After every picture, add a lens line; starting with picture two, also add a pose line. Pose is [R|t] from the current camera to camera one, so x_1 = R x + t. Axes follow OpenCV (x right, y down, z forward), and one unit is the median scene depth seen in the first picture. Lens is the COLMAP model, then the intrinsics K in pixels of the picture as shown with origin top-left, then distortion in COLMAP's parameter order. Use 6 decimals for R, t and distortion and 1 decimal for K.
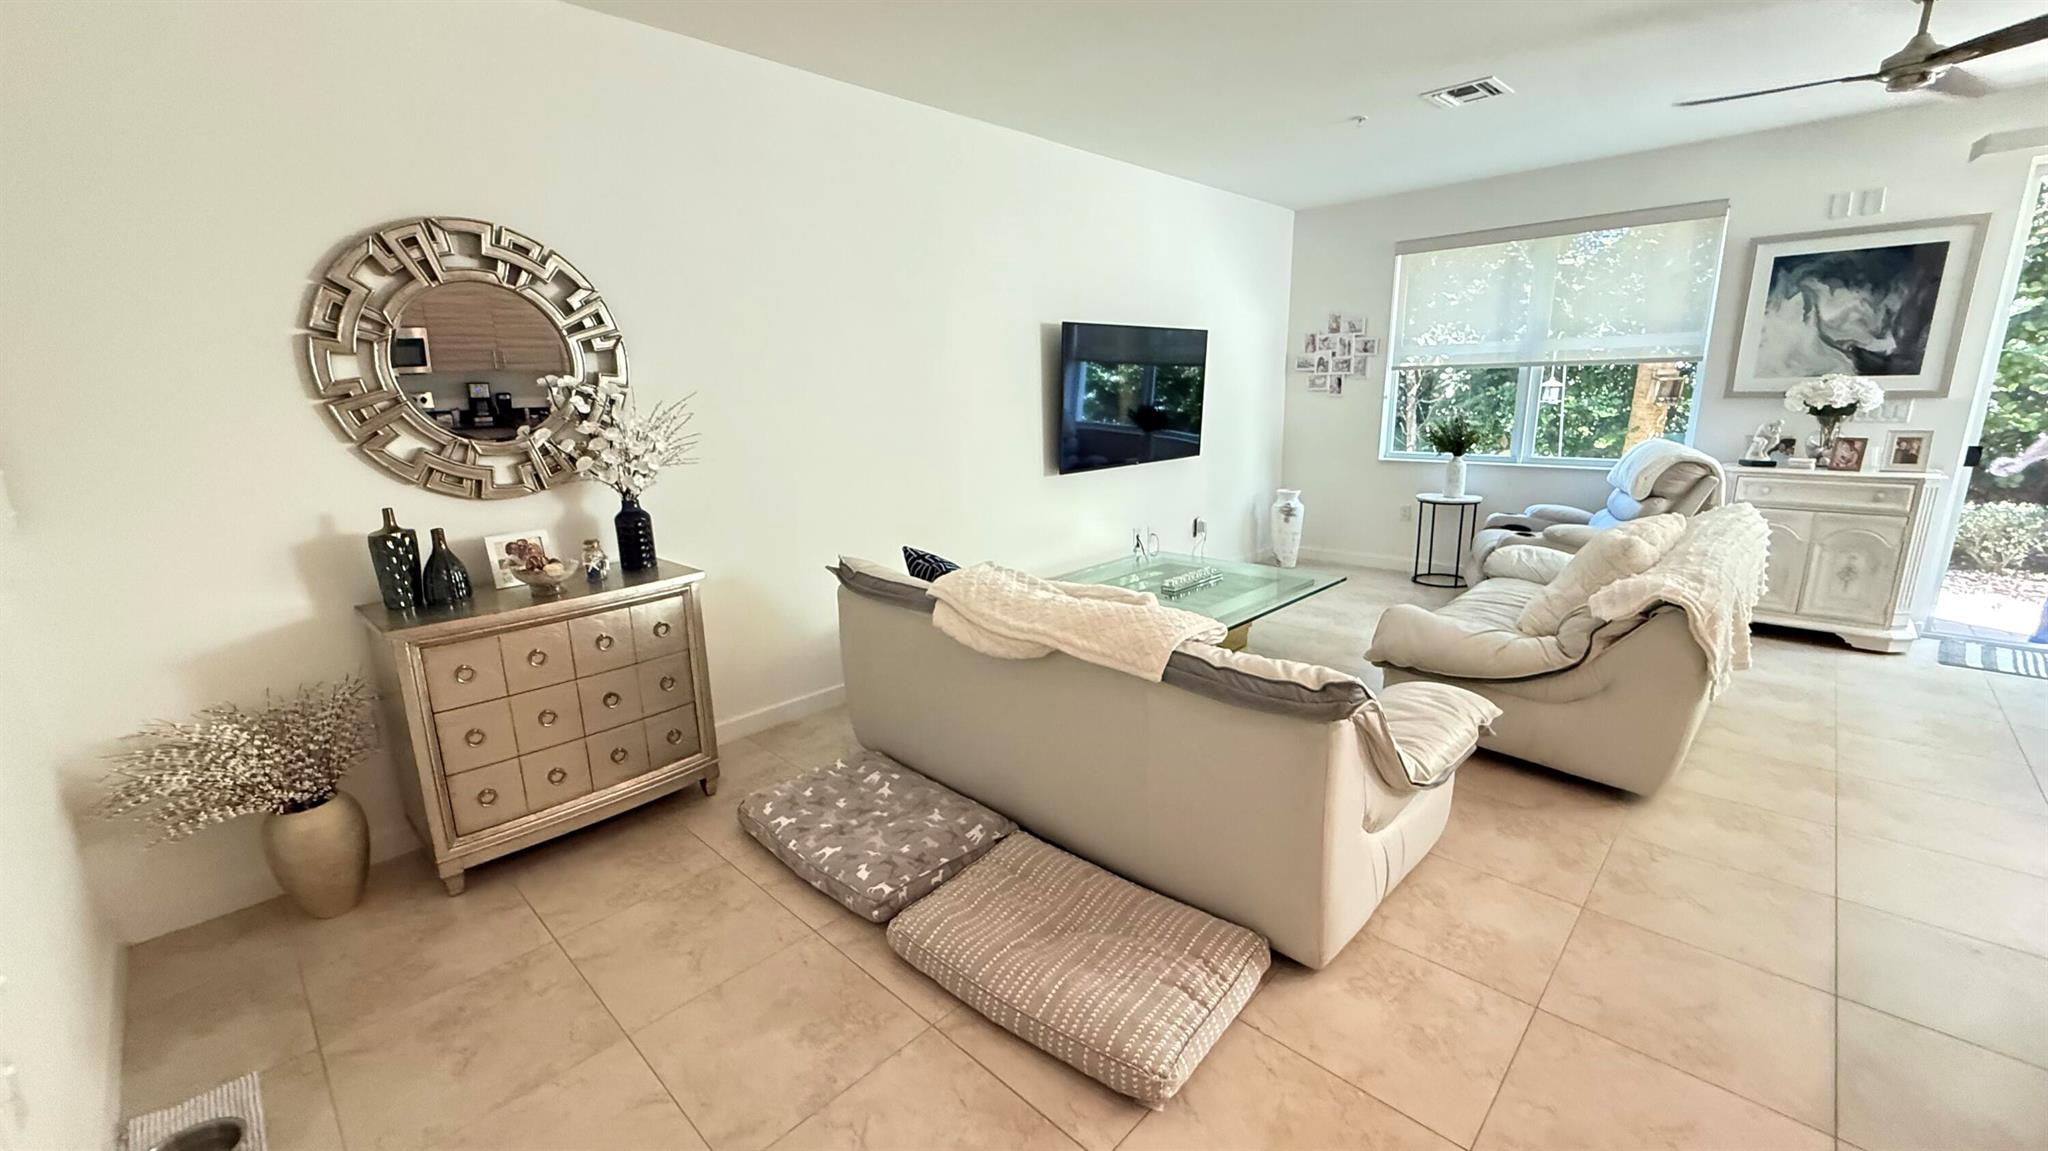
lens RADIAL K [[820.1, 0, 1023.1], [0, 820.1, 574.0], [0, 0, 1]] dist [-0.001122, 0.001966]
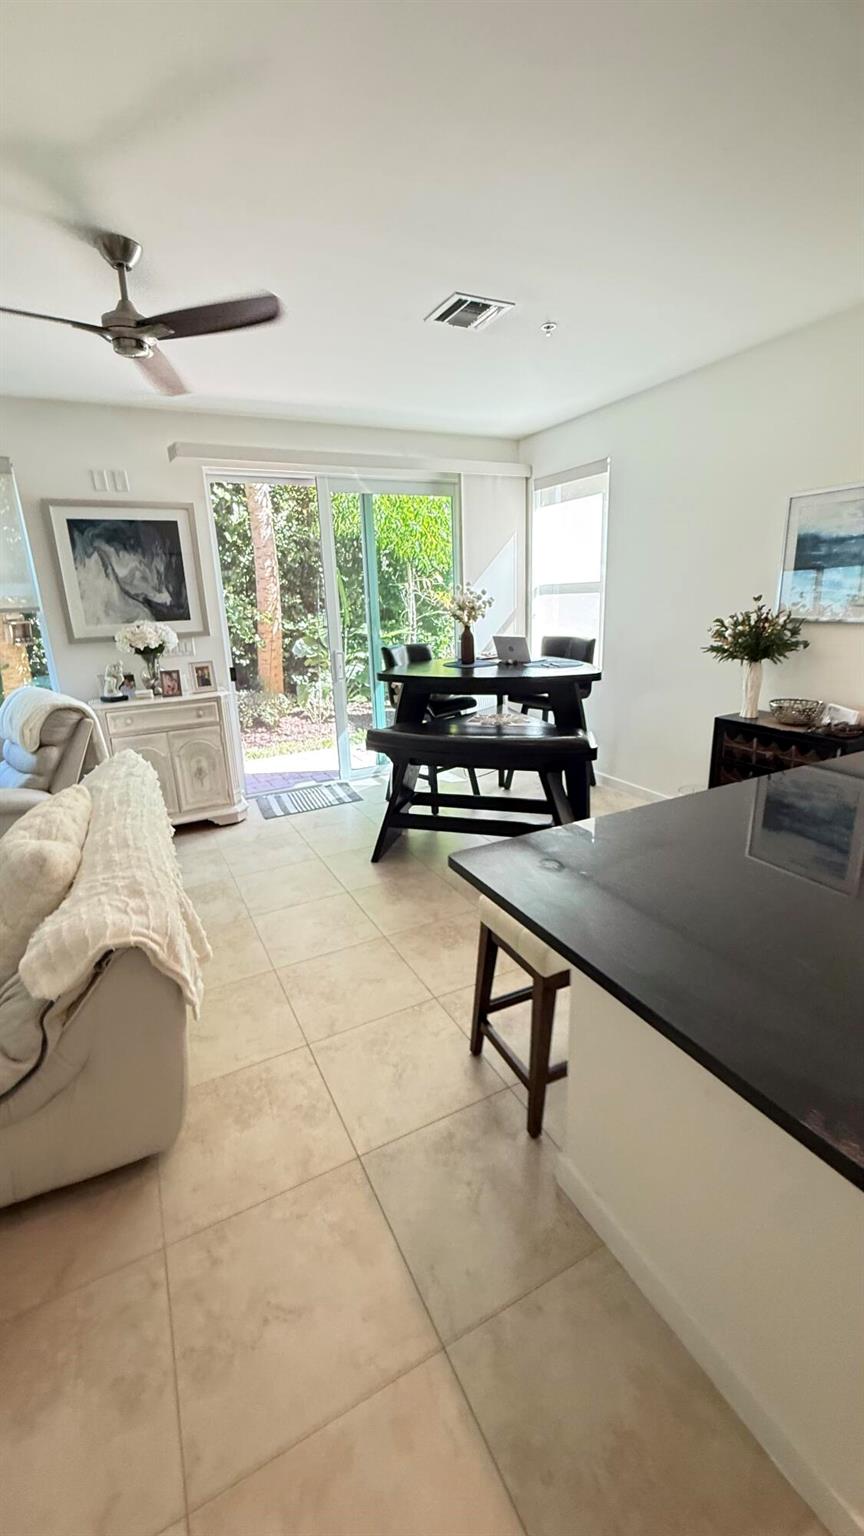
lens RADIAL K [[615.1, 0, 435.2], [0, 615.1, 767.0], [0, 0, 1]] dist [-0.001122, 0.001966]
pose [[0.328806, -0.248216, 0.911195, 0.236437], [0.244041, 0.954404, 0.171924, -0.085232], [-0.912322, 0.165839, 0.374388, 0.287397]]
